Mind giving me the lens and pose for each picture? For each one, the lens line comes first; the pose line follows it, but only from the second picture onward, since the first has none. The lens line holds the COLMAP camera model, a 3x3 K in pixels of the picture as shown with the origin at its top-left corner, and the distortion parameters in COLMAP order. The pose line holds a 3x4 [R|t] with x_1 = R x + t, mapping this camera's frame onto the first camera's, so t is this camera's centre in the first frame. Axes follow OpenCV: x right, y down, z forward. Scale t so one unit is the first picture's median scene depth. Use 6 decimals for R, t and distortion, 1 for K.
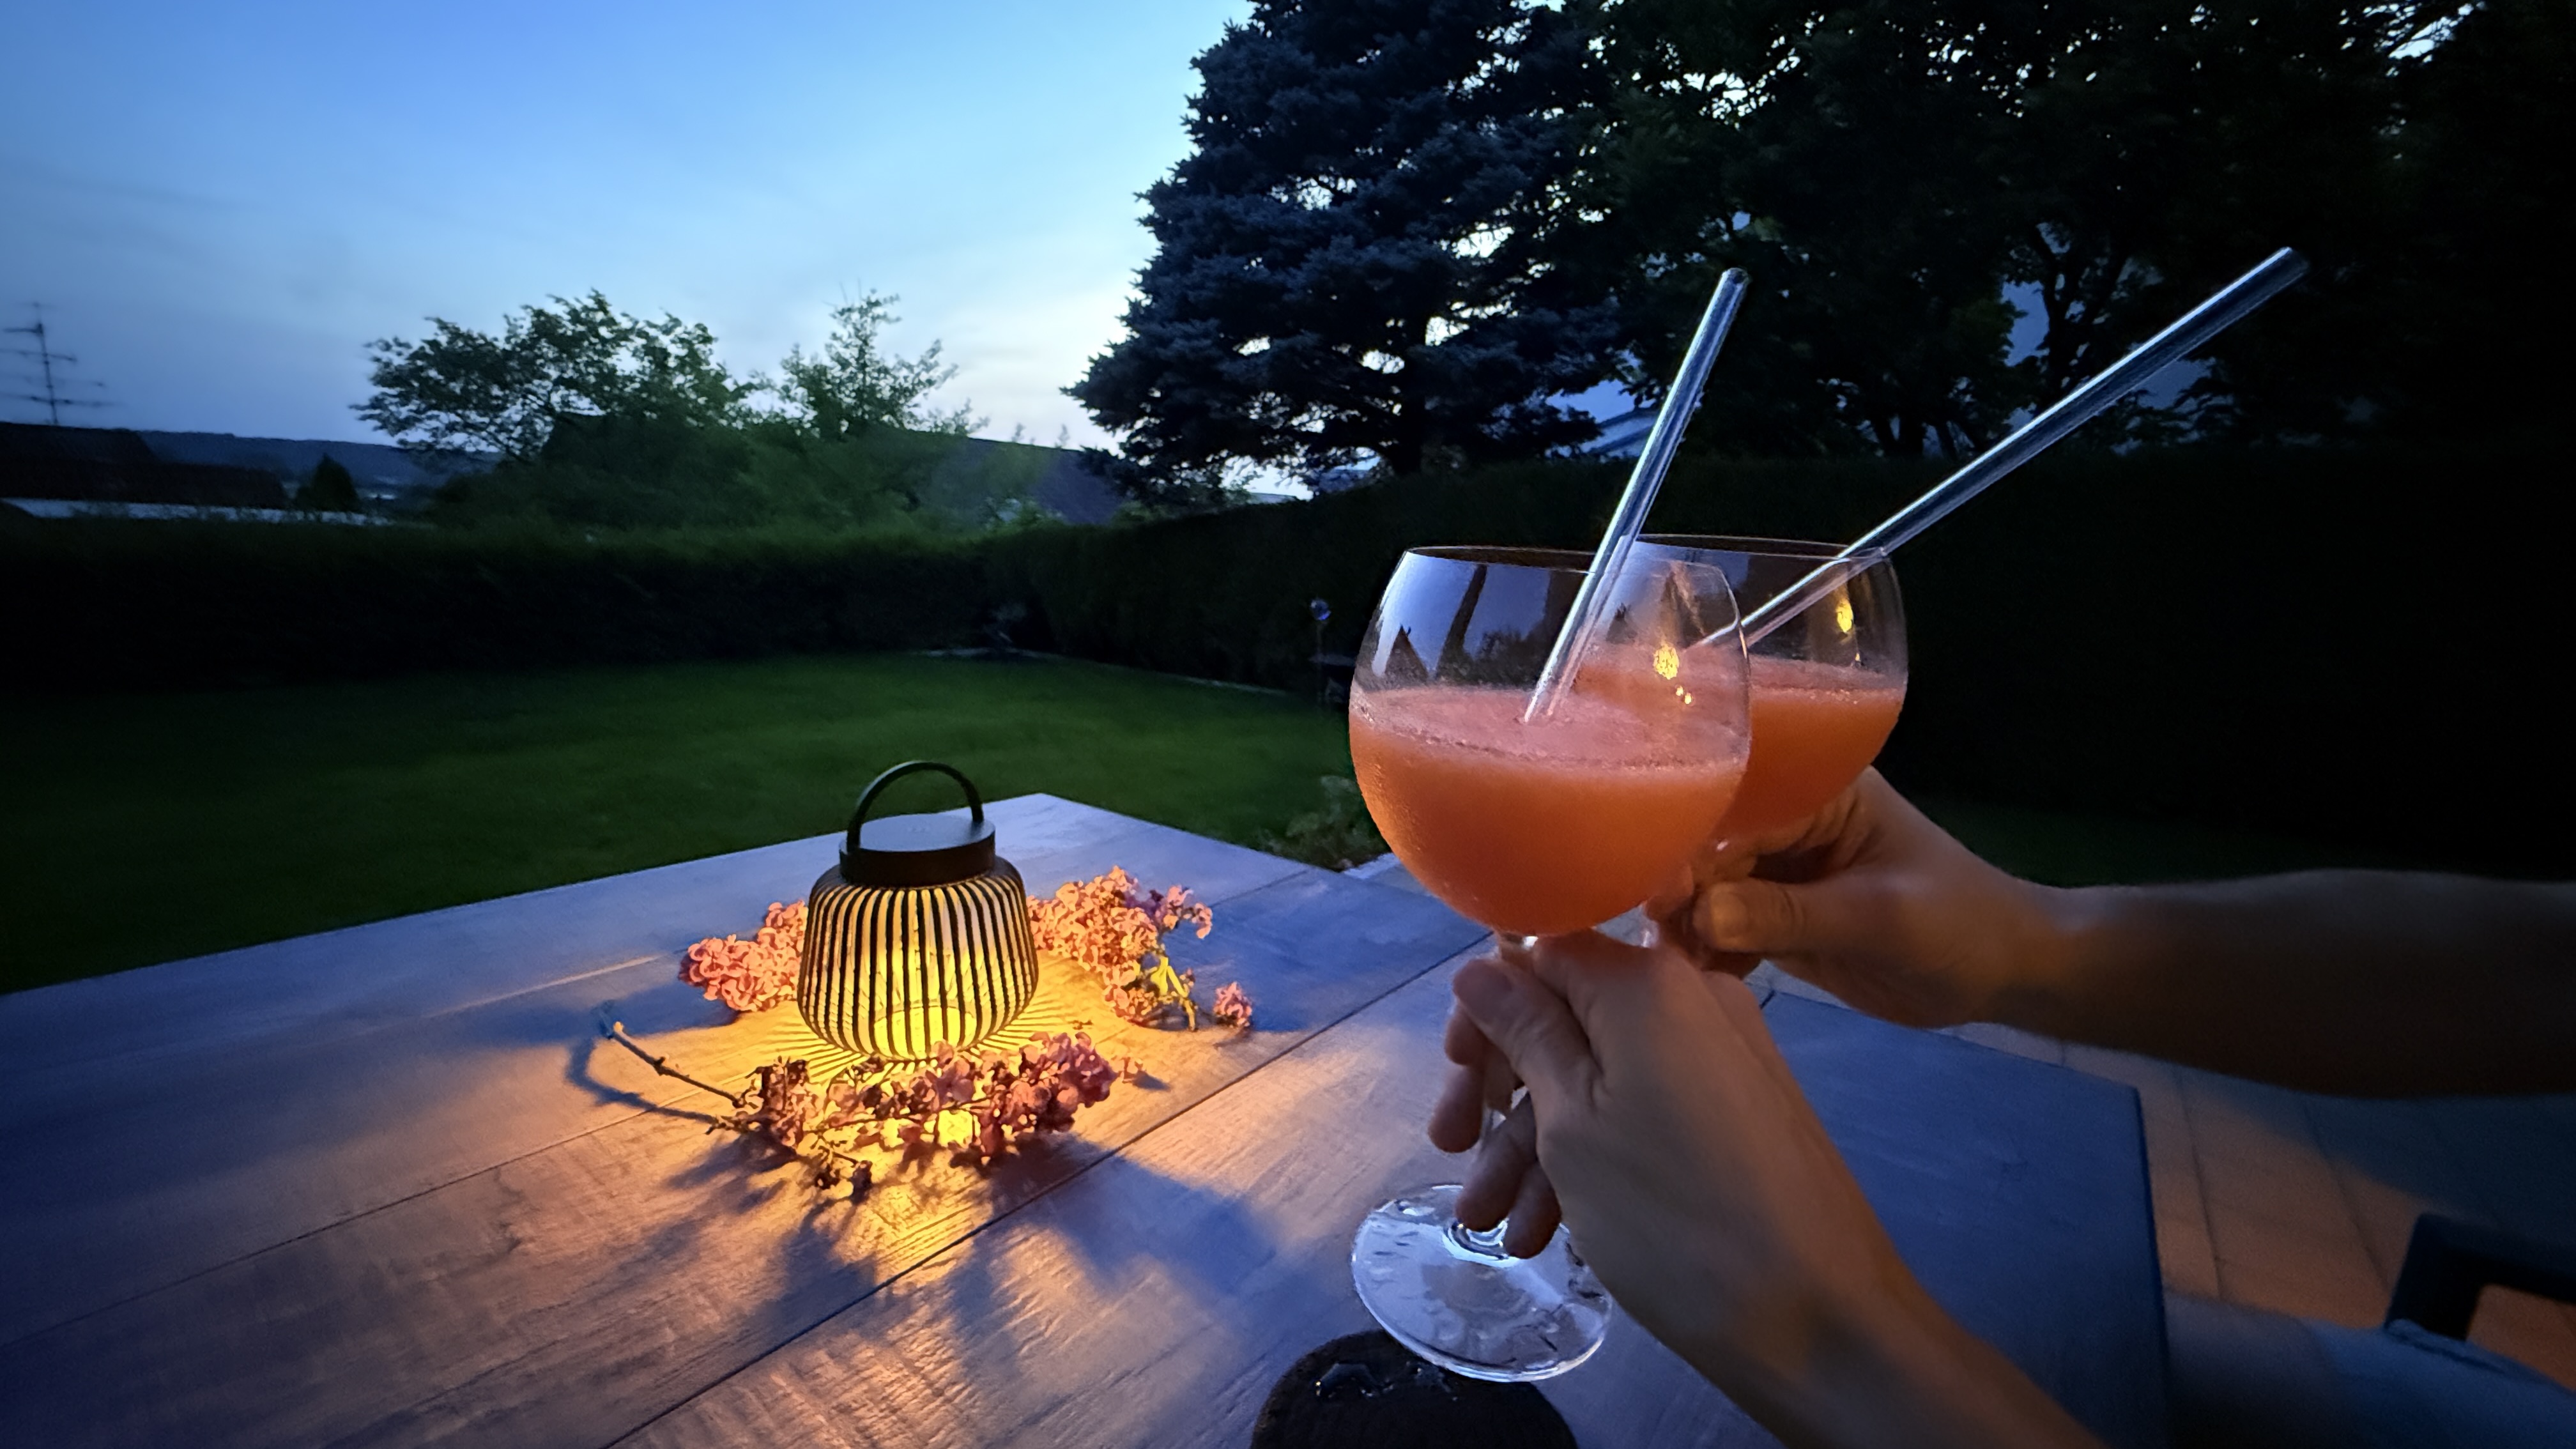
lens RADIAL K [[1024.0, 0, 1285.2], [0, 1024.0, 722.0], [0, 0, 1]] dist [-0.000856, 0.000538]
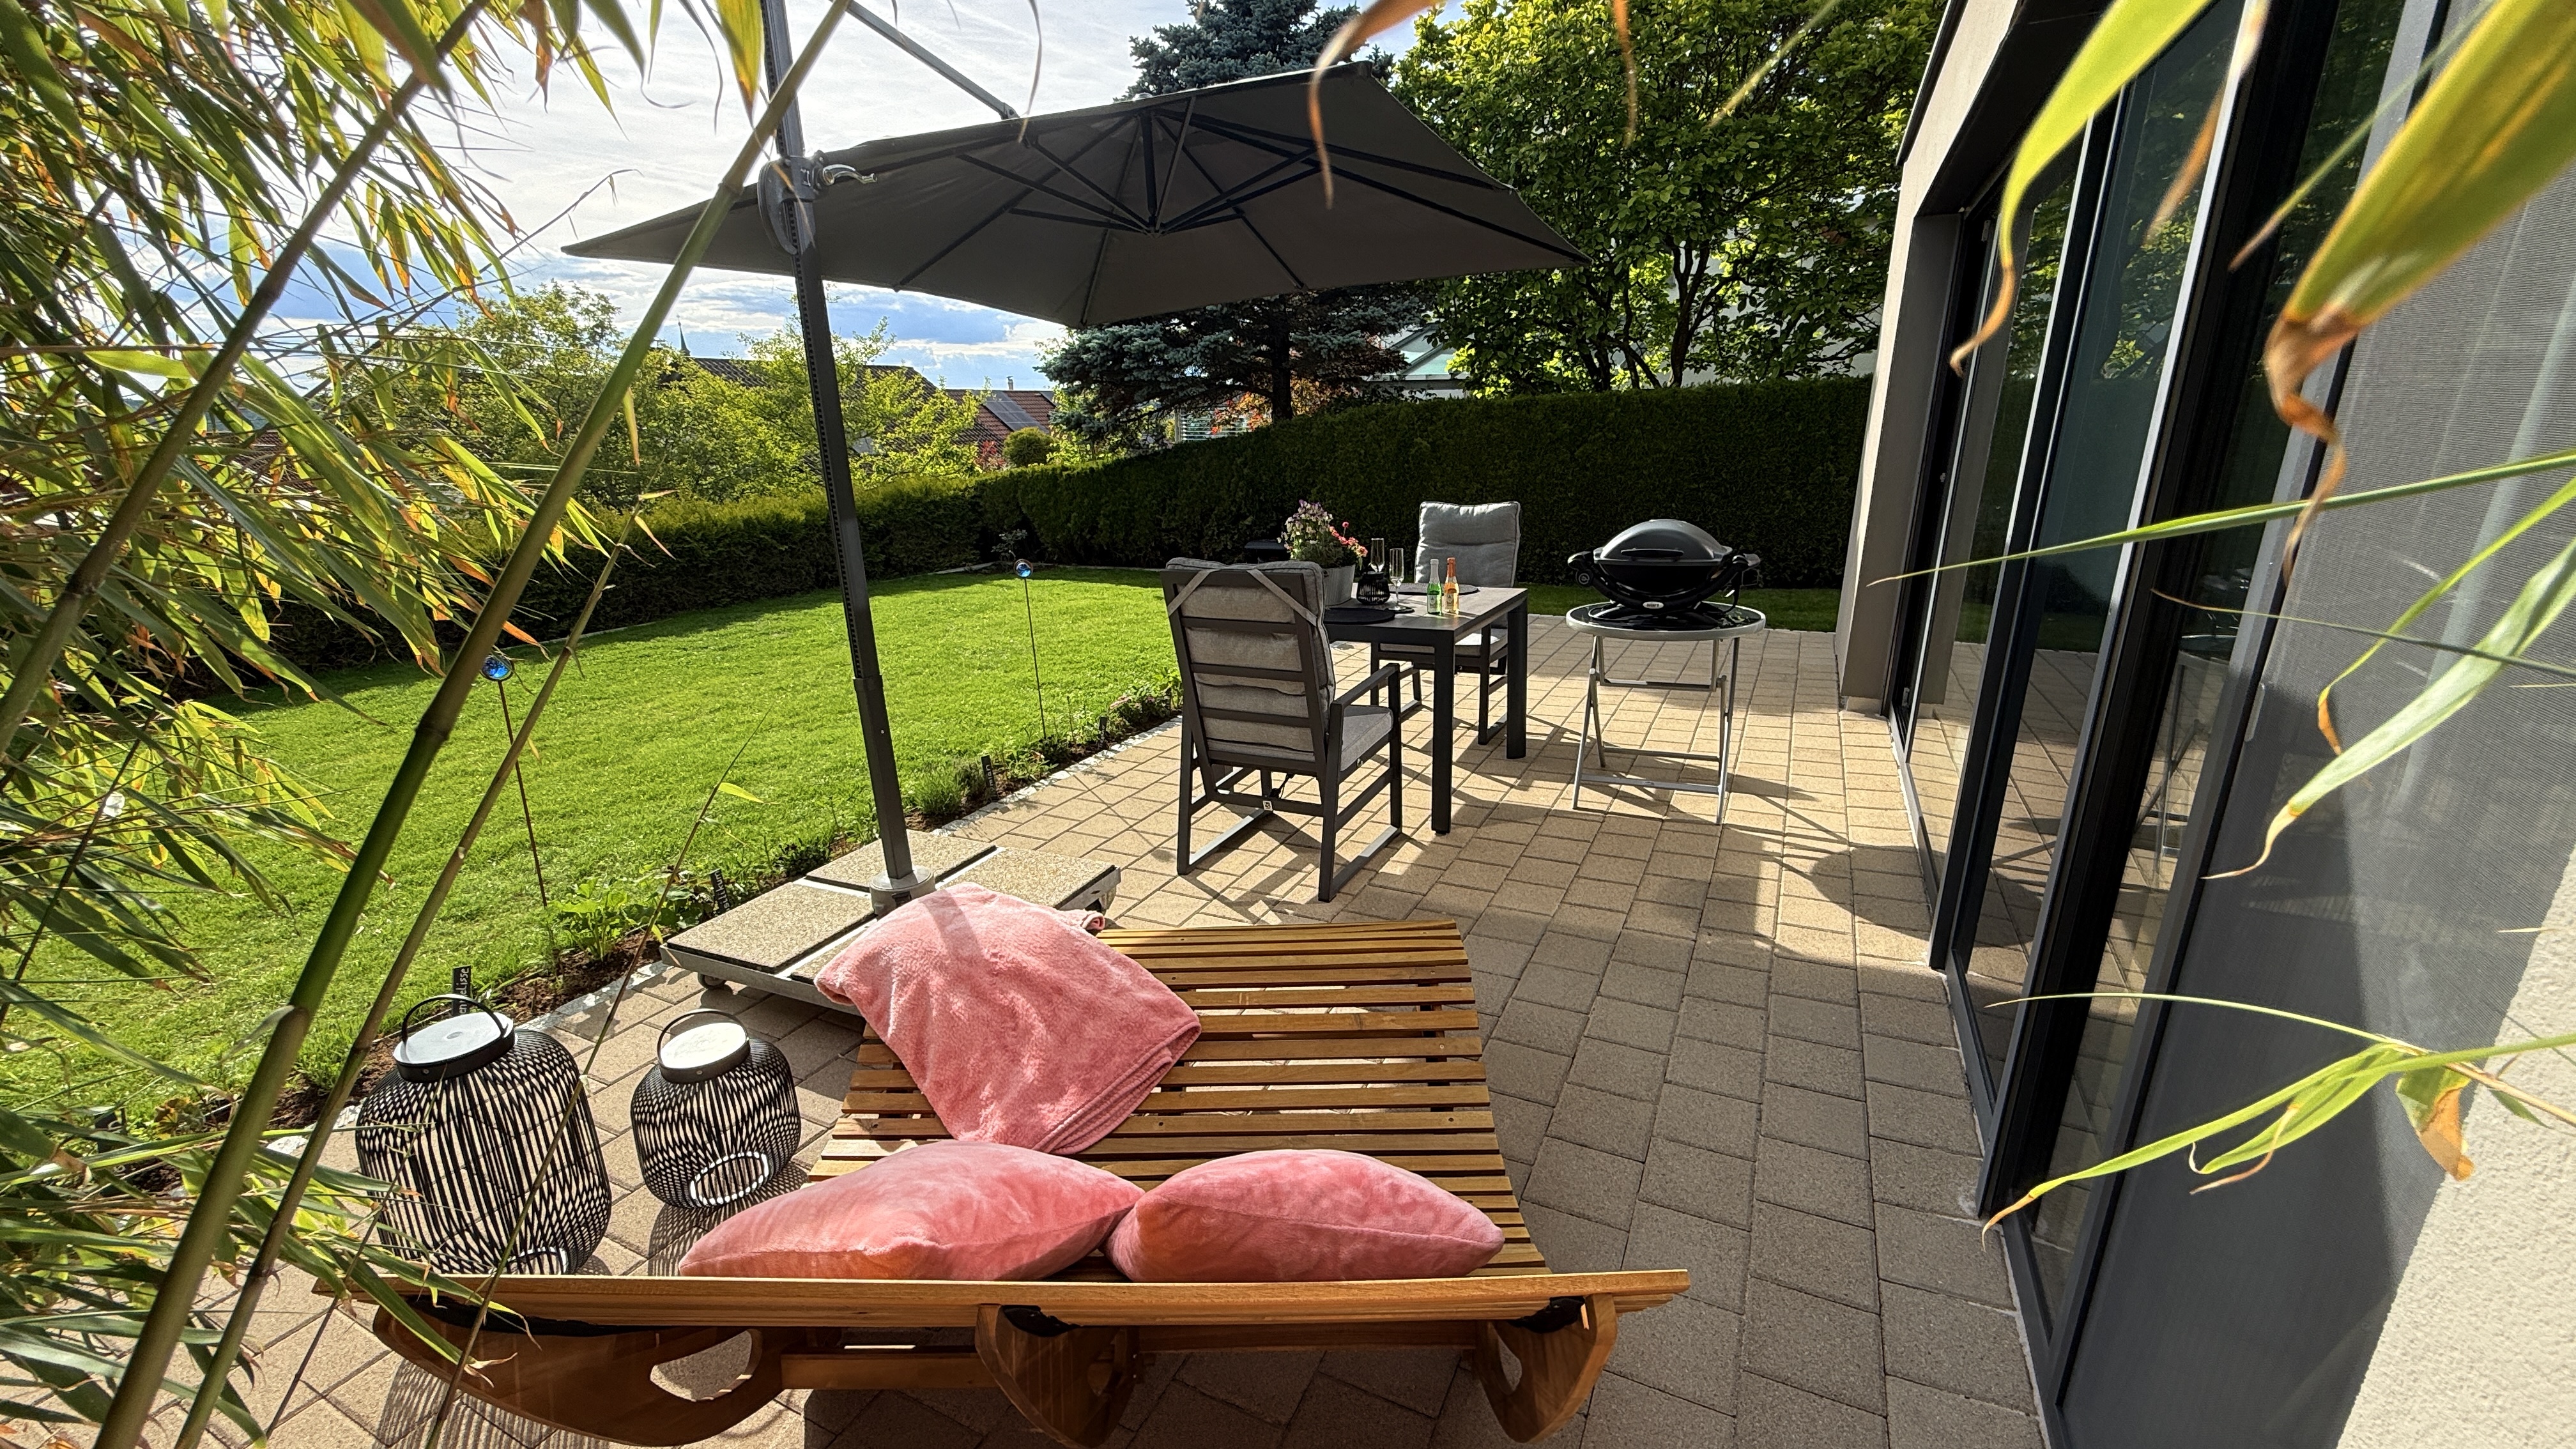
lens RADIAL K [[1024.0, 0, 1285.2], [0, 1024.0, 722.0], [0, 0, 1]] dist [-0.000856, 0.000538]
pose [[0.979432, -0.124581, 0.158724, -0.145104], [0.106418, 0.987268, 0.118224, 0.016988], [-0.171432, -0.098901, 0.980219, -0.402630]]
